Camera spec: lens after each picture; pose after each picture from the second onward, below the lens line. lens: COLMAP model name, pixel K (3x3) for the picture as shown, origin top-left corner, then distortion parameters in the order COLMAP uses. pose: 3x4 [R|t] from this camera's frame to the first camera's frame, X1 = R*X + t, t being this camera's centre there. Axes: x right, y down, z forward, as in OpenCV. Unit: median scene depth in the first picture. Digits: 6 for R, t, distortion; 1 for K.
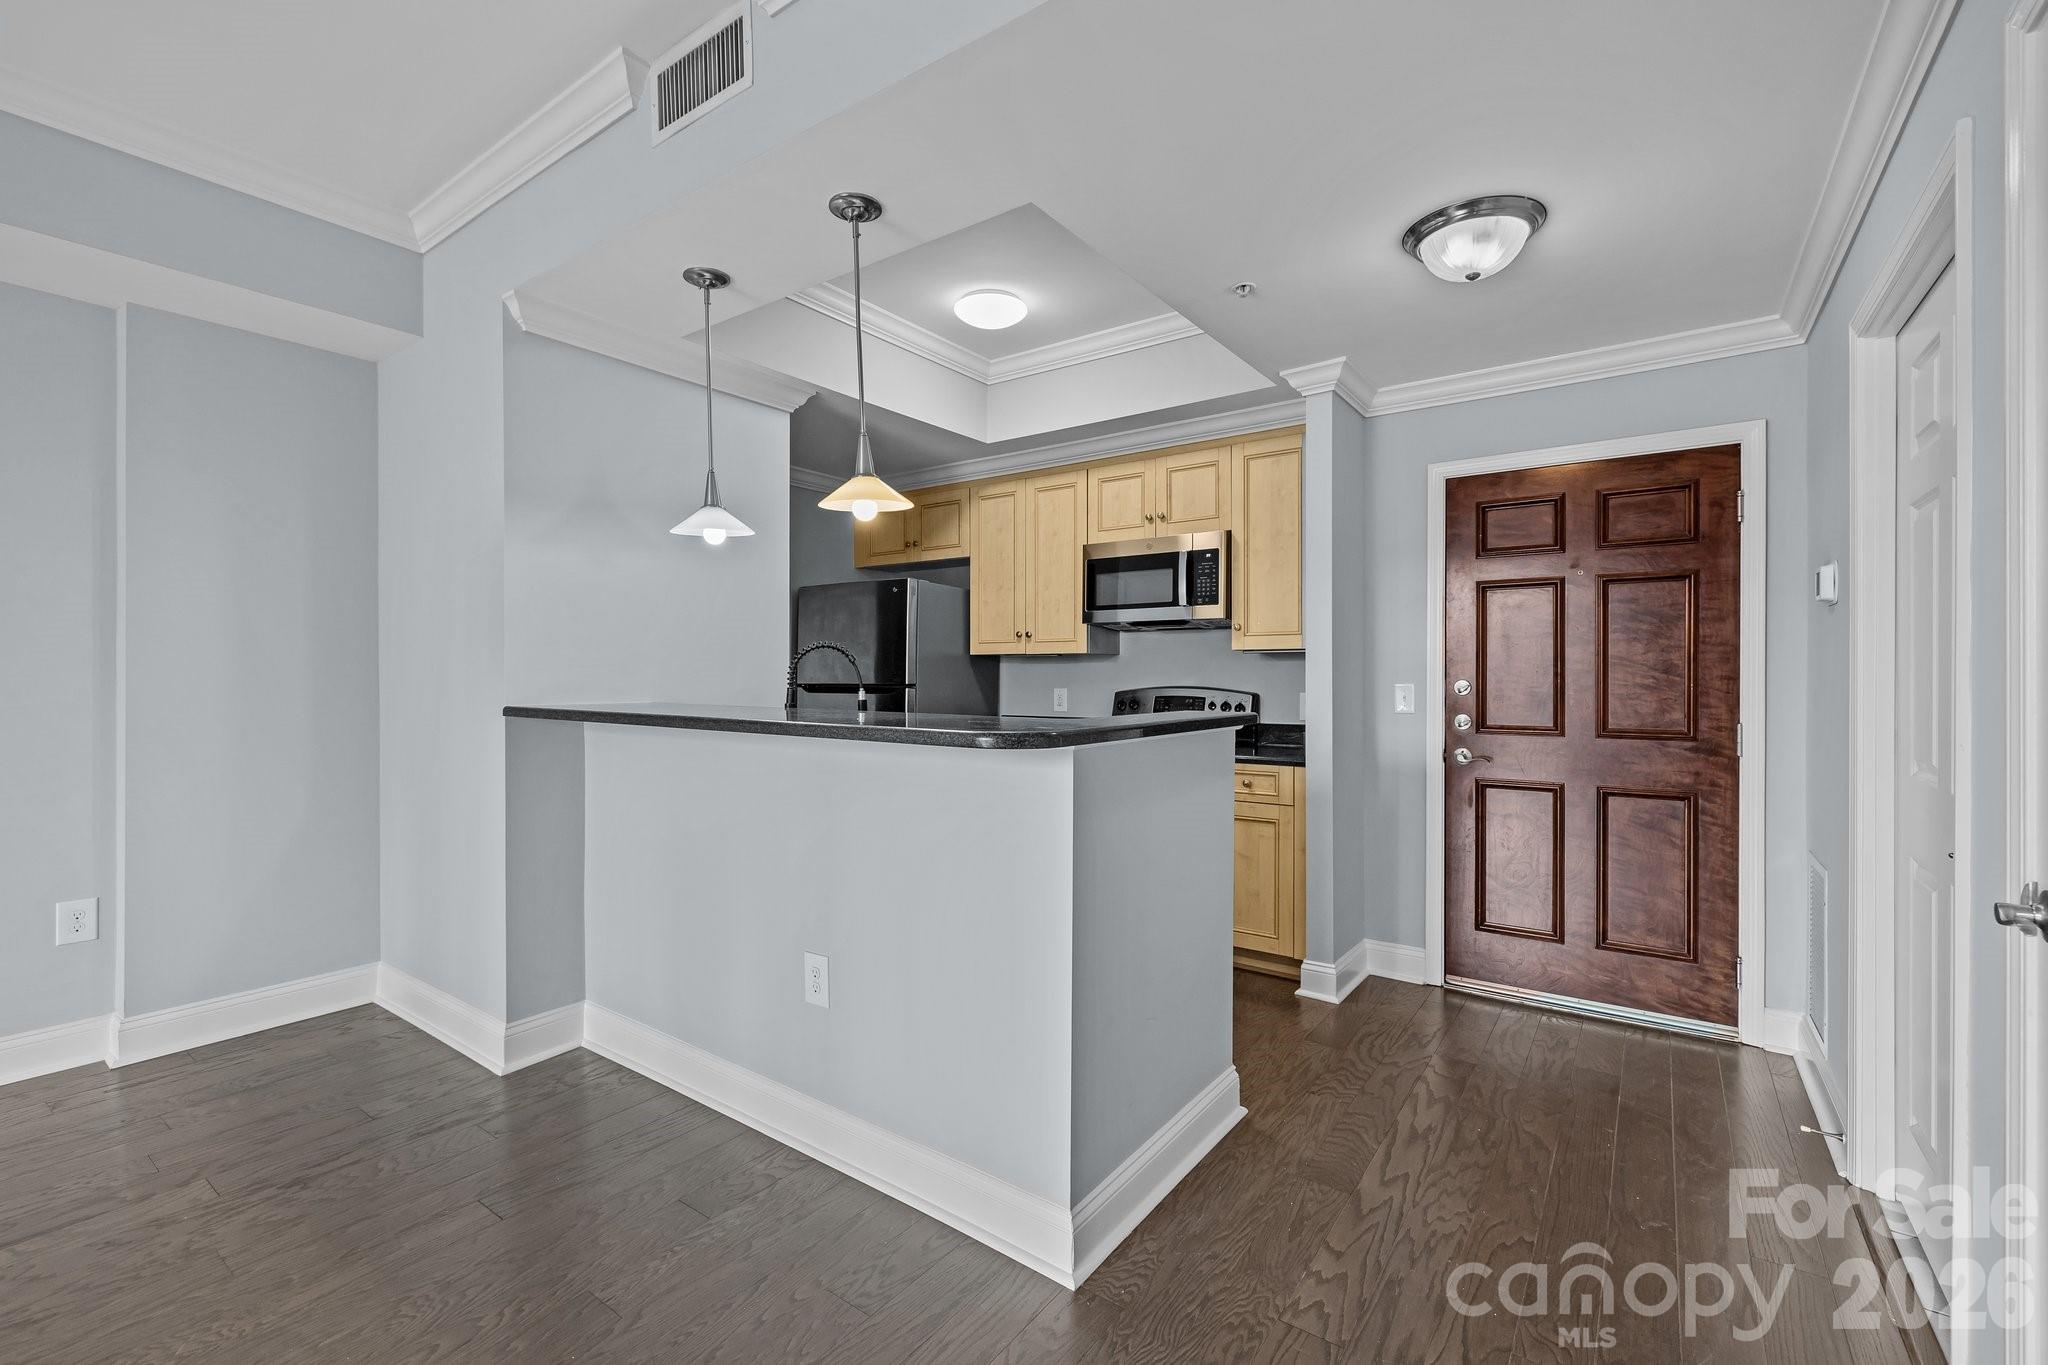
lens RADIAL K [[890.3, 0, 984.8], [0, 890.3, 677.7], [0, 0, 1]] dist [-0.000588, 0.000328]
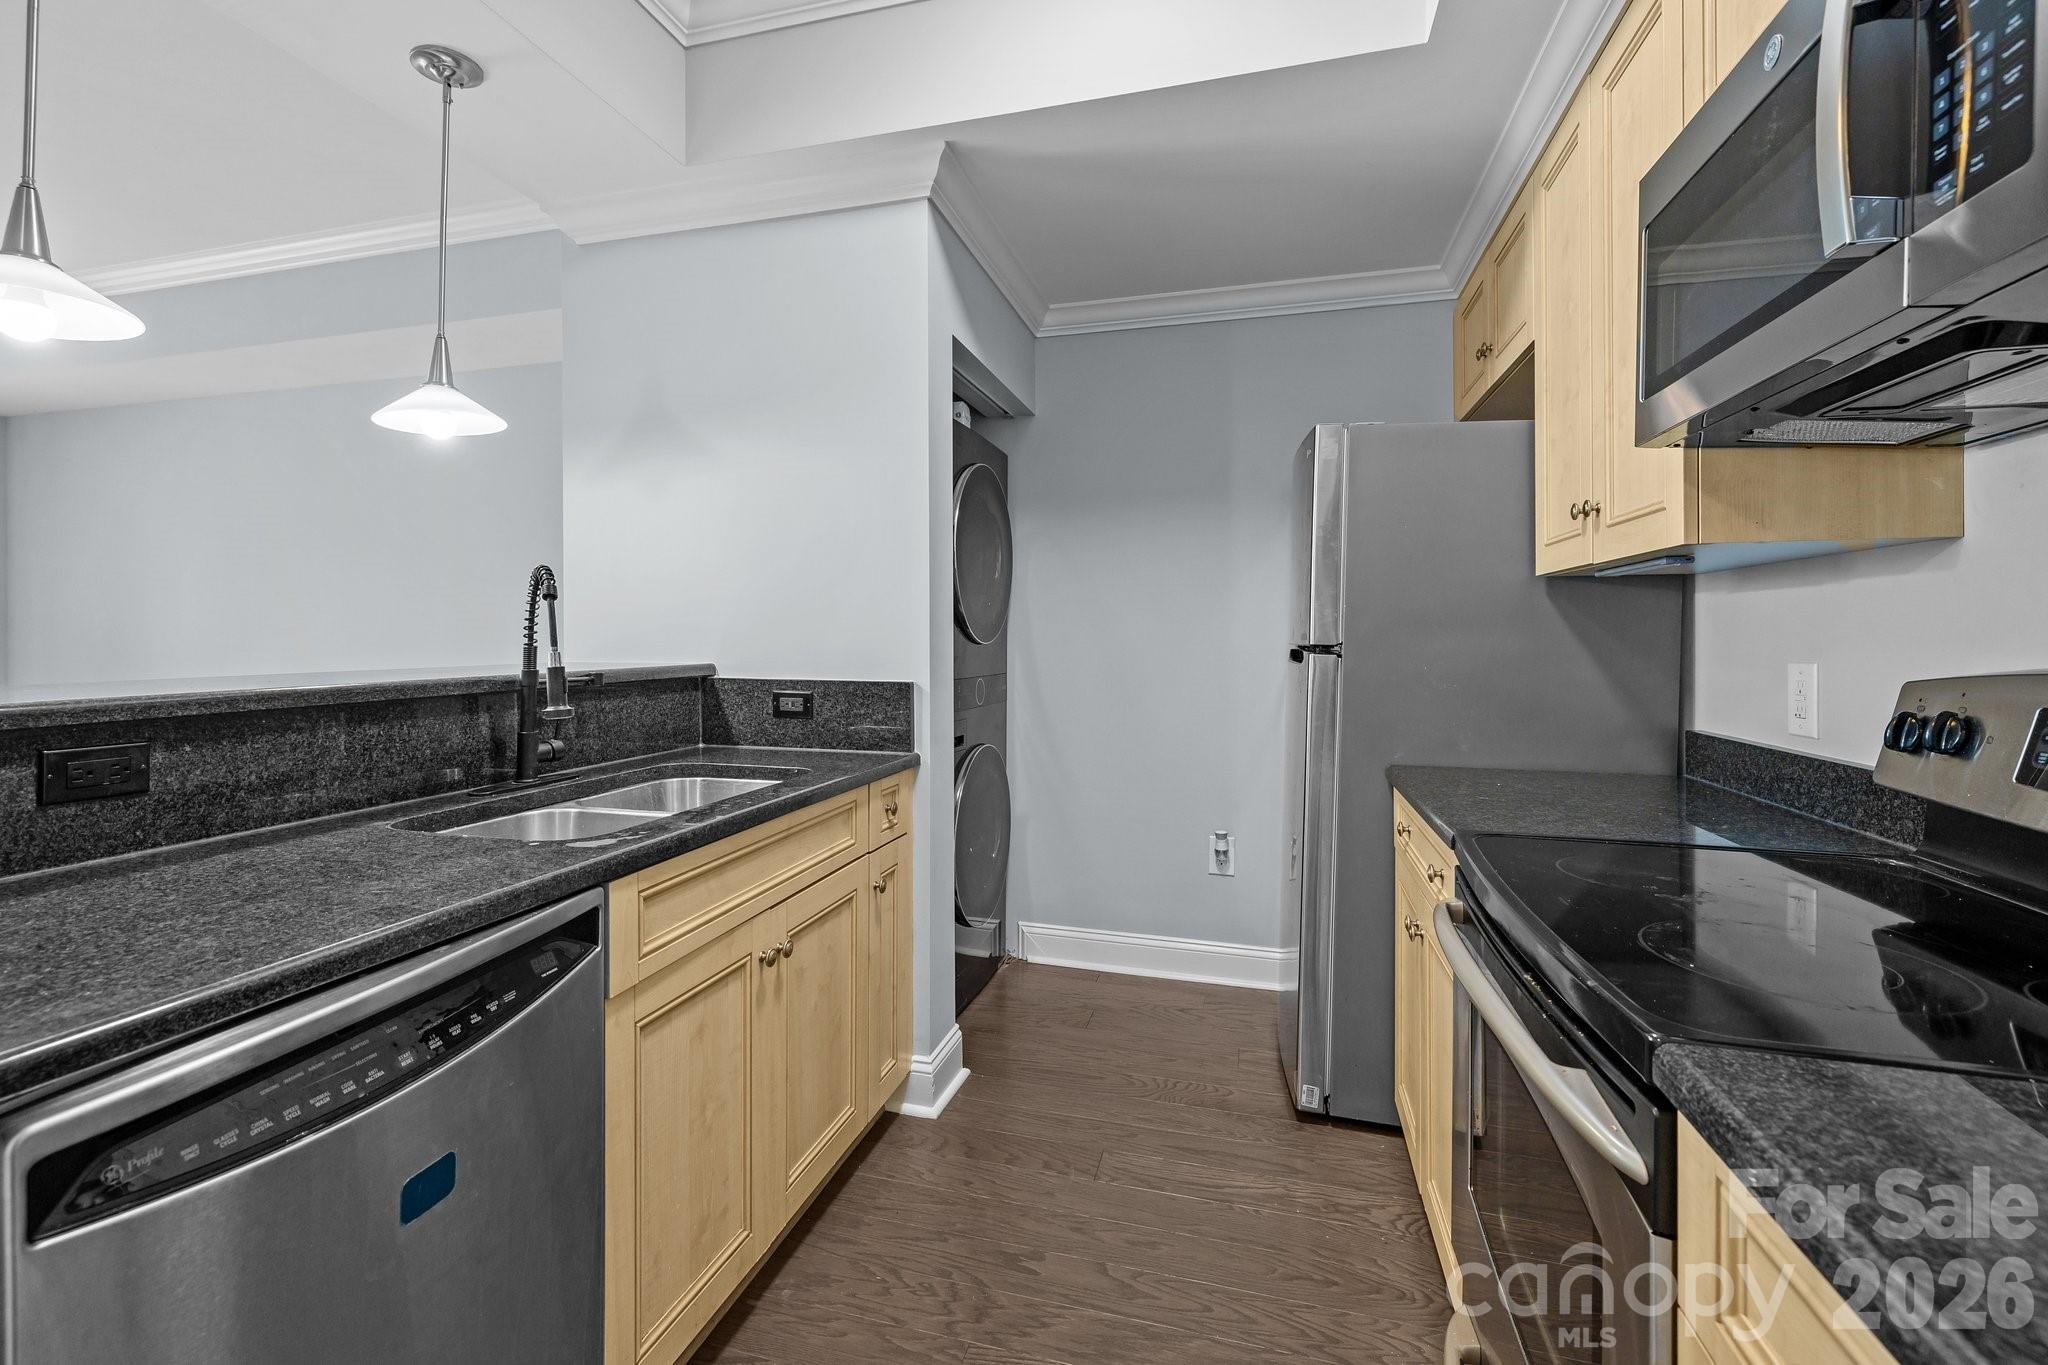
lens RADIAL K [[890.3, 0, 1035.3], [0, 890.3, 635.9], [0, 0, 1]] dist [-0.000588, 0.000328]
pose [[0.381549, -0.000538, -0.924348, 0.386802], [-0.002720, 0.999995, -0.001705, 0.004935], [0.924345, 0.003165, 0.381546, 0.874795]]
